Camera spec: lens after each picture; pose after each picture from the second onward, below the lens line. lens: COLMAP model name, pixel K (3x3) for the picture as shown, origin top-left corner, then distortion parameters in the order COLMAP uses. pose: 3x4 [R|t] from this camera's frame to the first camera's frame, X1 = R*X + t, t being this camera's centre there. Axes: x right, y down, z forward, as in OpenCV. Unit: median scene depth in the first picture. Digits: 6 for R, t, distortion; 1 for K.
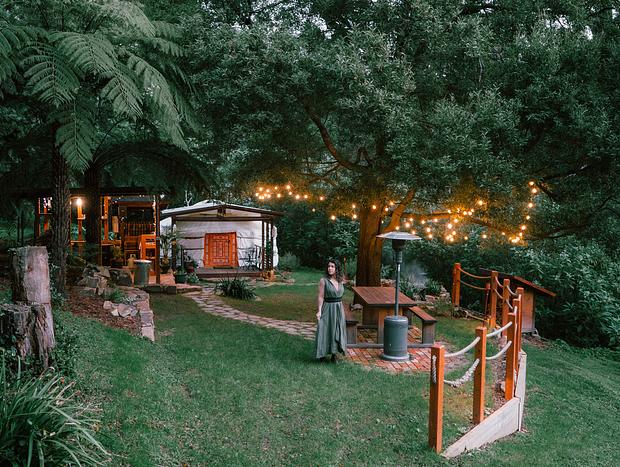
lens RADIAL K [[459.1, 0, 296.9], [0, 459.1, 237.1], [0, 0, 1]] dist [-0.004397, -0.003342]
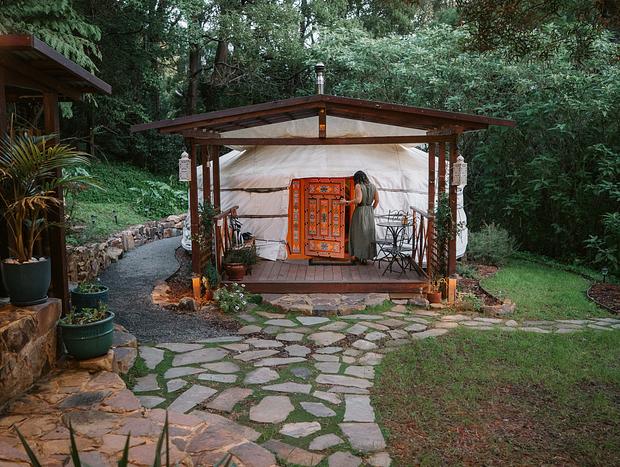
lens RADIAL K [[581.8, 0, 310.0], [0, 581.8, 233.5], [0, 0, 1]] dist [-0.002215, -0.008794]
pose [[0.956494, 0.015615, -0.291334, -0.026014], [0.002908, 0.998007, 0.063036, 0.007740], [0.291737, -0.061141, 0.954542, 0.484961]]
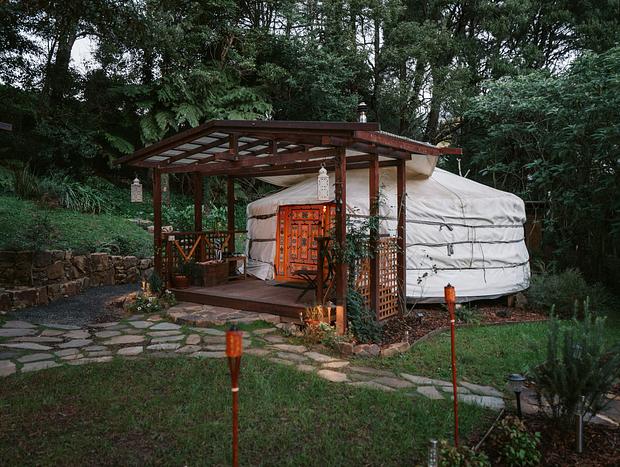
lens RADIAL K [[459.1, 0, 296.9], [0, 459.1, 237.1], [0, 0, 1]] dist [-0.004397, -0.003342]
pose [[0.593051, 0.004504, -0.805152, 0.179881], [-0.032519, 0.999302, -0.018362, 0.030174], [0.804508, 0.037072, 0.592784, 0.733631]]
